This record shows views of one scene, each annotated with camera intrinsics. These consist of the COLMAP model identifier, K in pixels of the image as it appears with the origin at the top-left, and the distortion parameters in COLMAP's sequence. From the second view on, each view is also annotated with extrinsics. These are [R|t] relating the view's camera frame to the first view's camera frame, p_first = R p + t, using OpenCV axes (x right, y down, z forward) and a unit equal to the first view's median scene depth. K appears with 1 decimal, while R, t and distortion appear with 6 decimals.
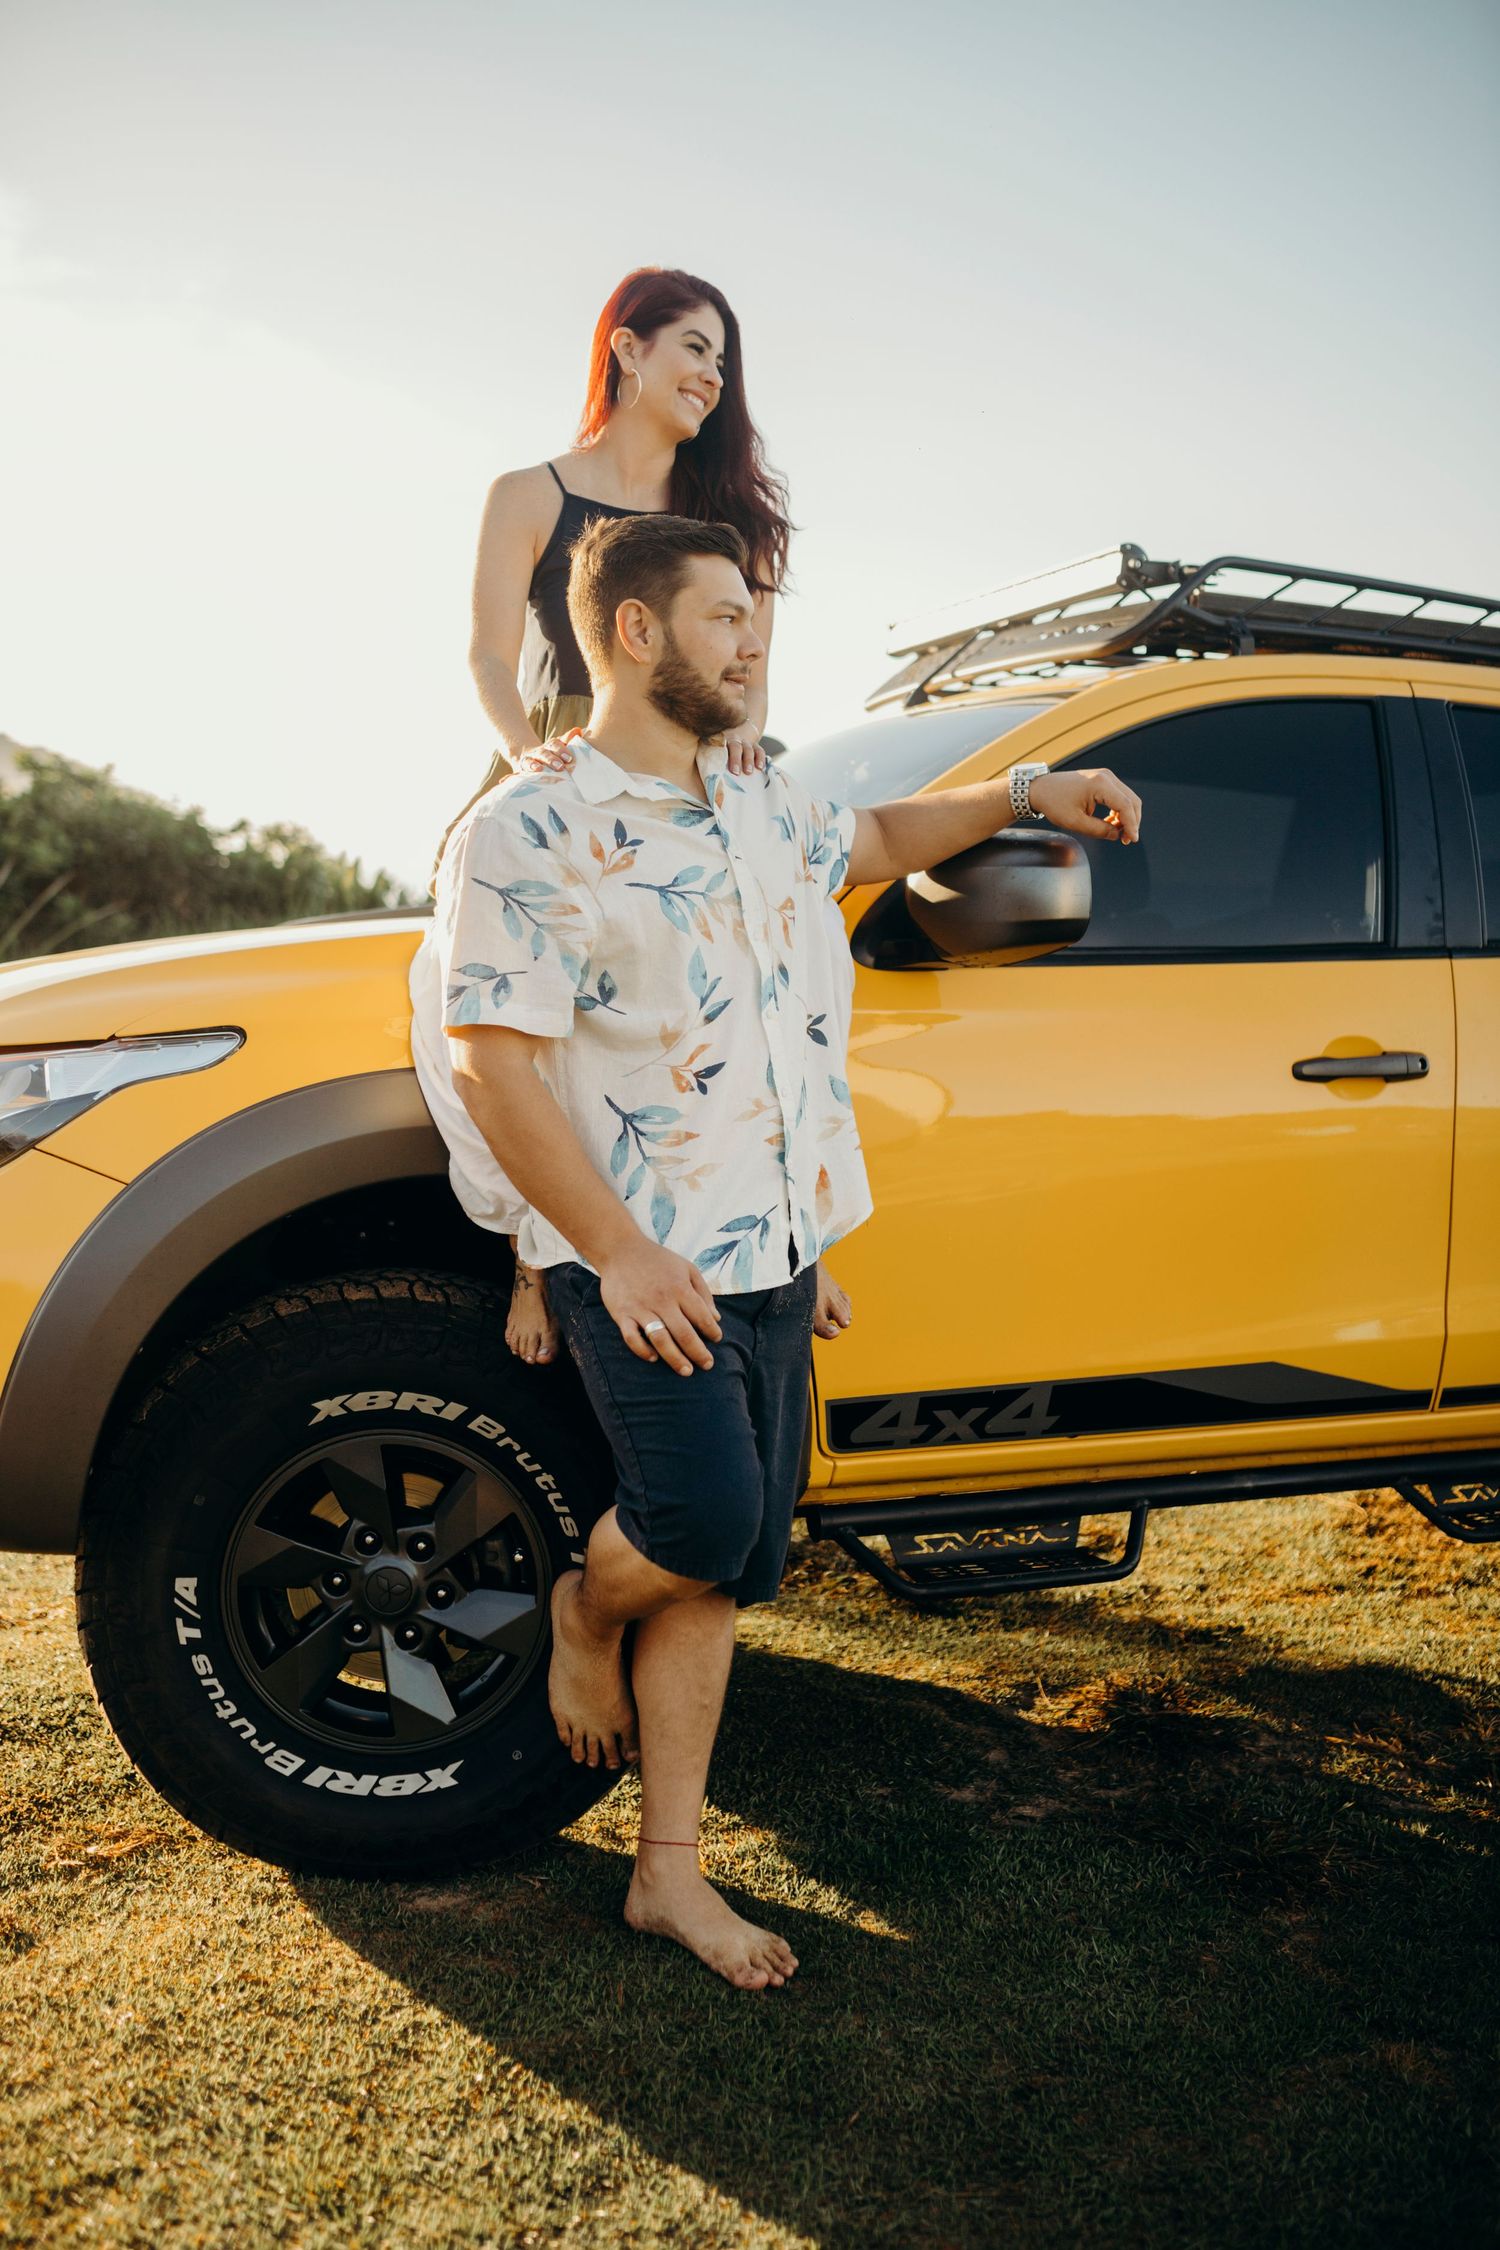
lens RADIAL K [[2141.4, 0, 750.0], [0, 2141.4, 1125.0], [0, 0, 1]] dist [-0.072416, 0.030598]
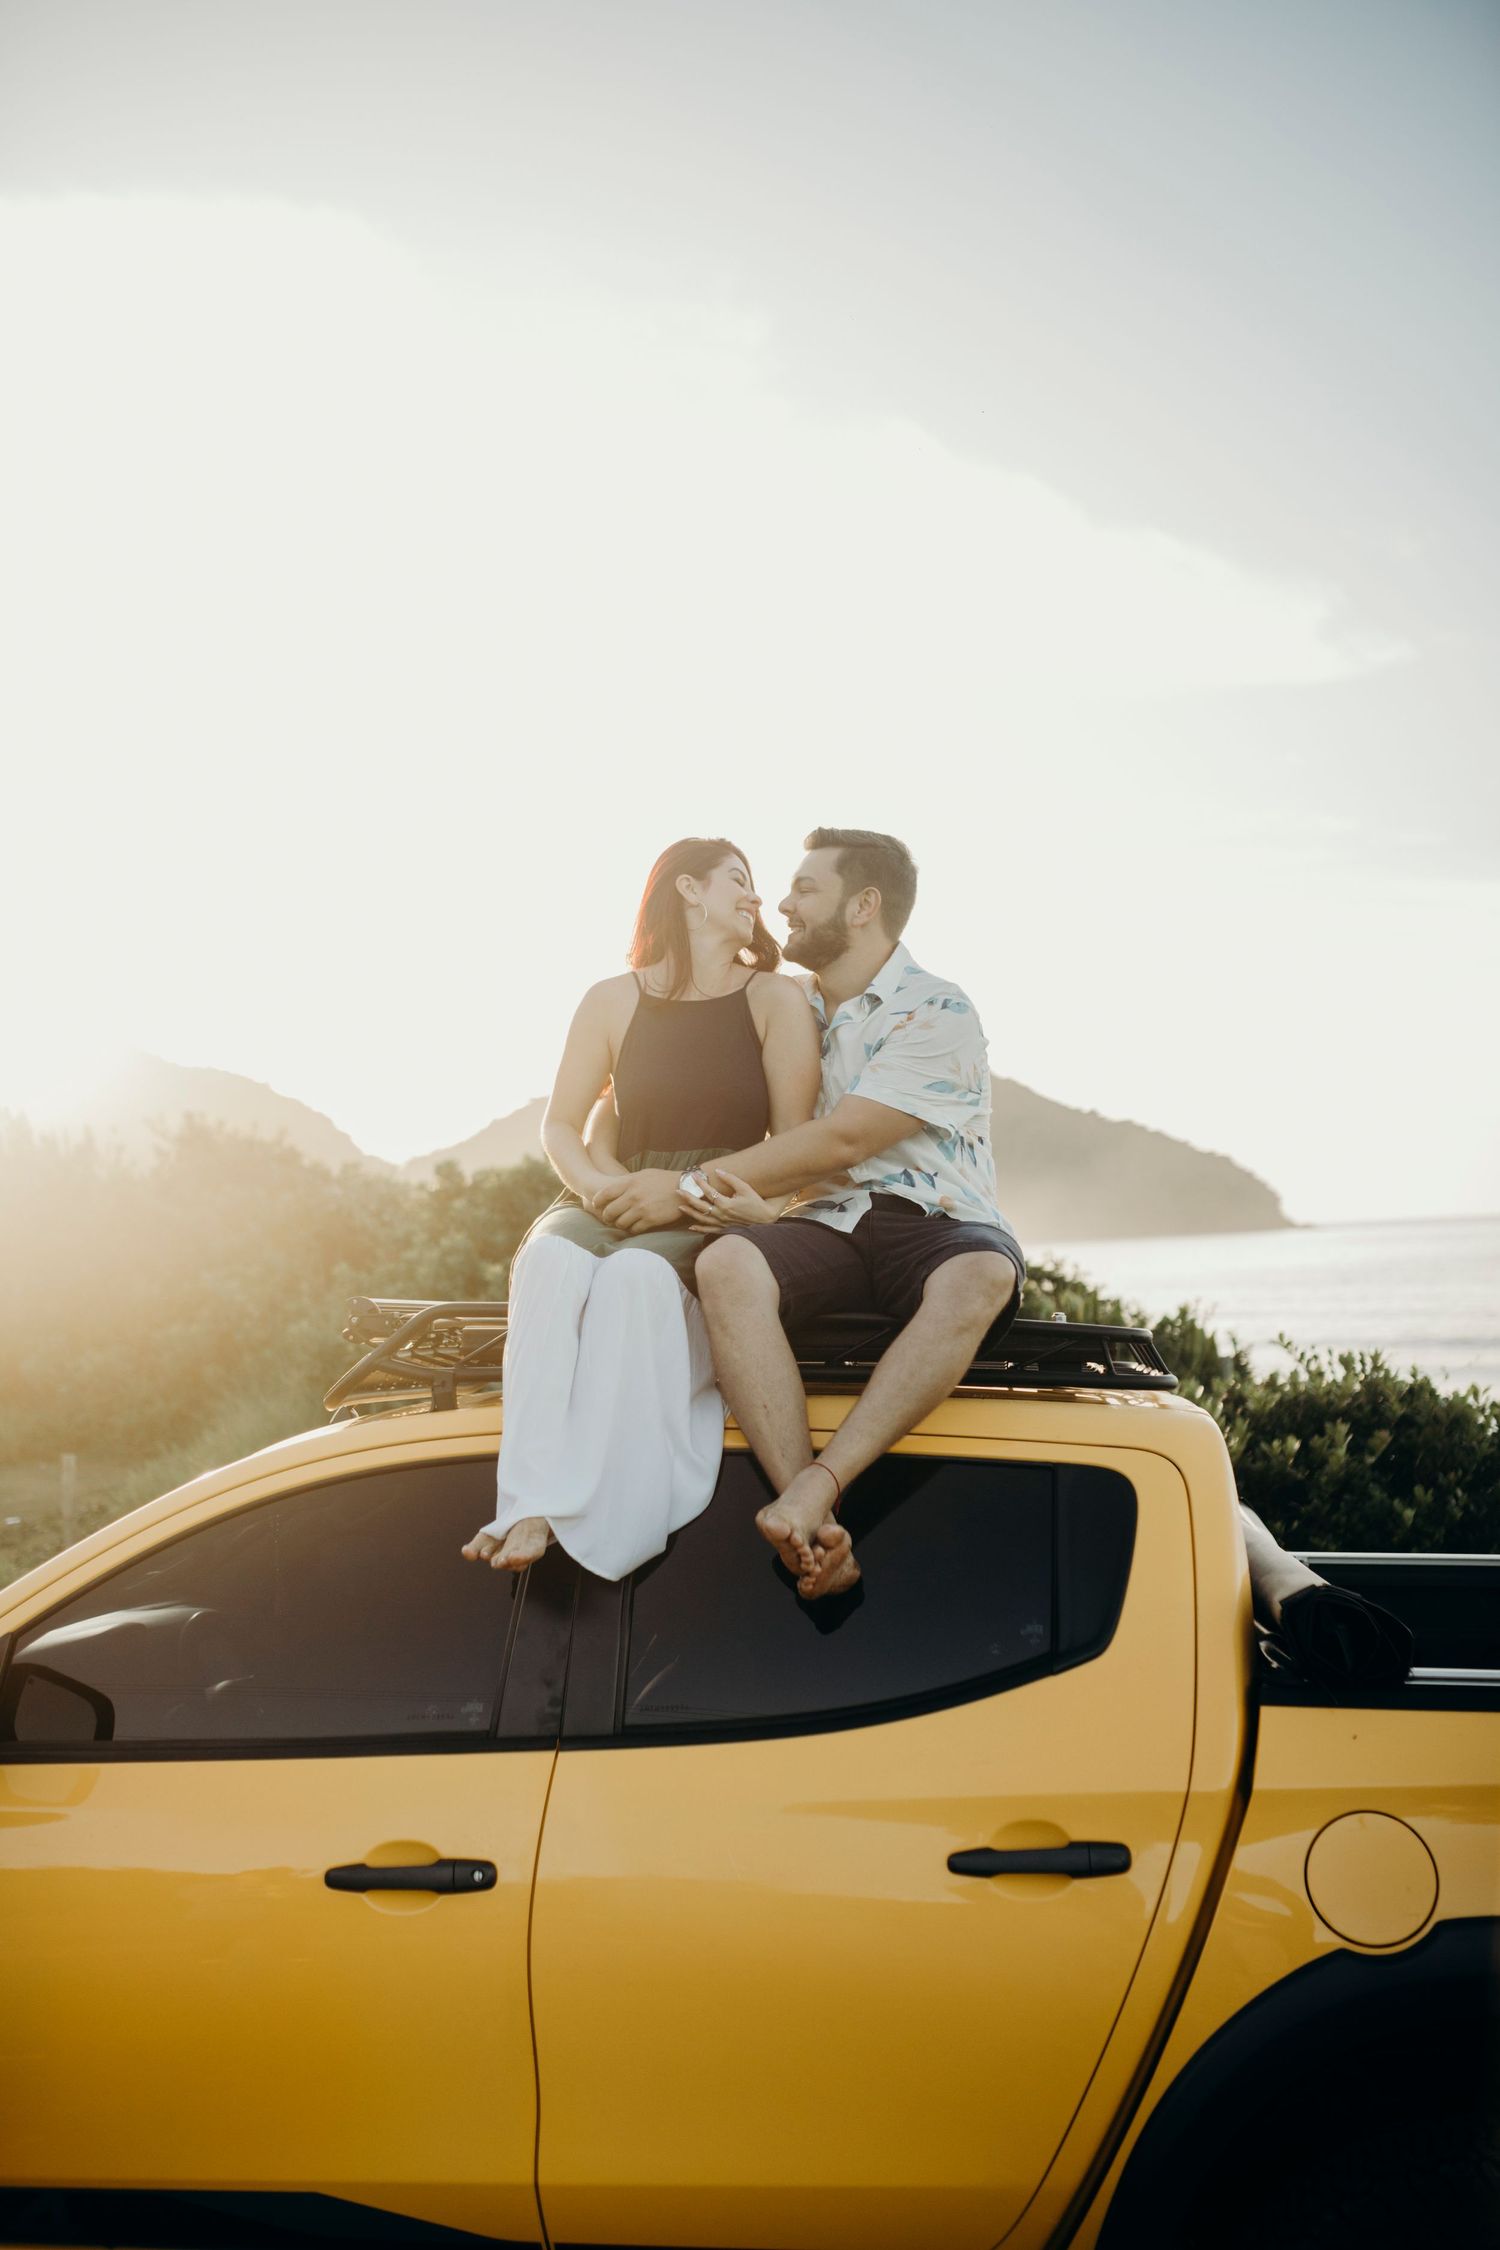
lens RADIAL K [[2164.9, 0, 750.6], [0, 2164.9, 1111.8], [0, 0, 1]] dist [-0.064265, 0.100617]
pose [[0.880007, -0.075425, -0.468933, 0.877726], [-0.004948, 0.985801, -0.167846, -0.198488], [0.474934, 0.150026, 0.867139, 0.192405]]
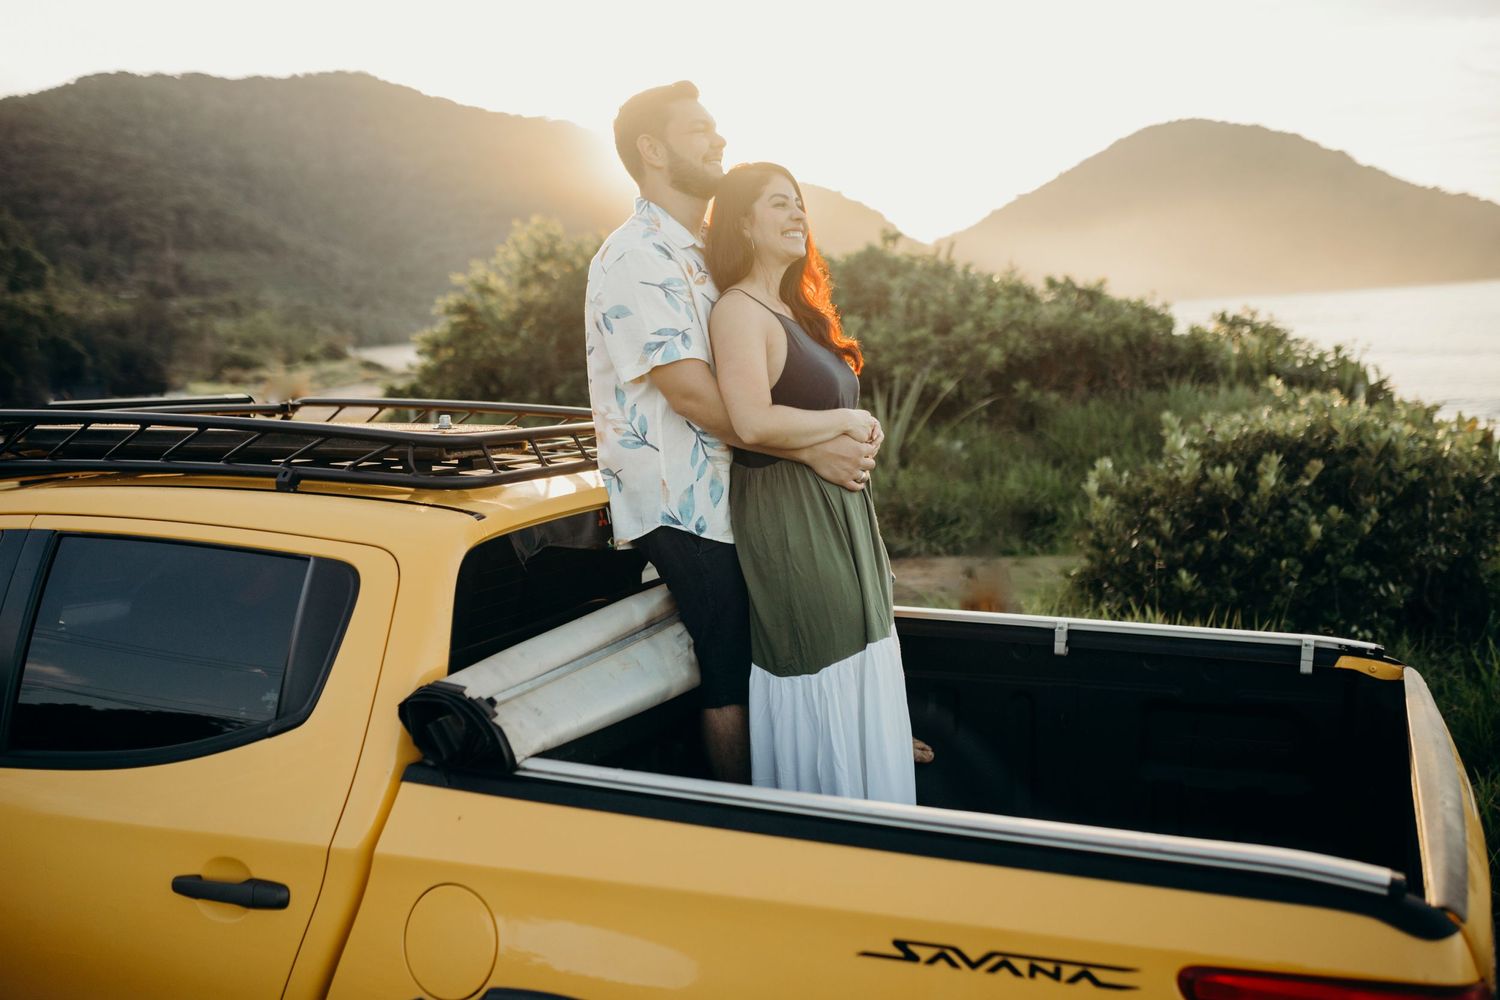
lens RADIAL K [[1443.2, 0, 754.8], [0, 1443.2, 504.9], [0, 0, 1]] dist [-0.064265, 0.100617]
pose [[0.708255, 0.035904, -0.705044, 1.225384], [-0.012355, 0.999183, 0.038472, -0.265375], [0.705849, -0.018537, 0.708120, 0.767363]]
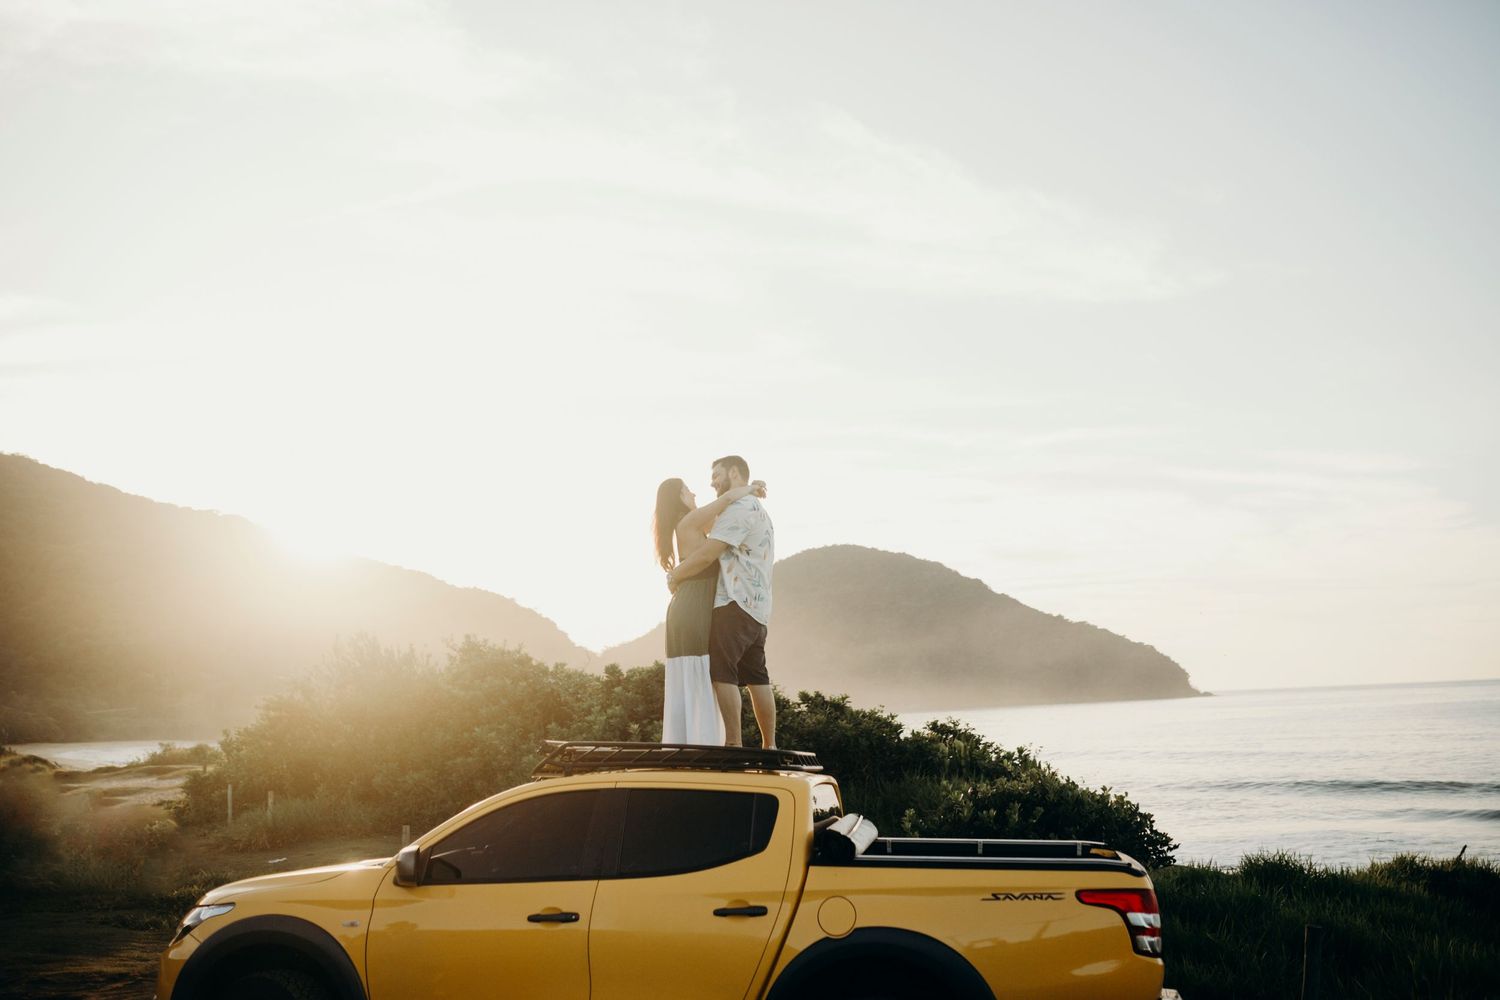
lens RADIAL K [[1457.9, 0, 748.6], [0, 1457.9, 468.4], [0, 0, 1]] dist [-0.073440, 0.128096]
pose [[0.850190, -0.130960, -0.509928, 1.666418], [-0.011165, 0.963866, -0.266154, -0.097968], [0.526358, 0.231975, 0.818007, -0.719420]]
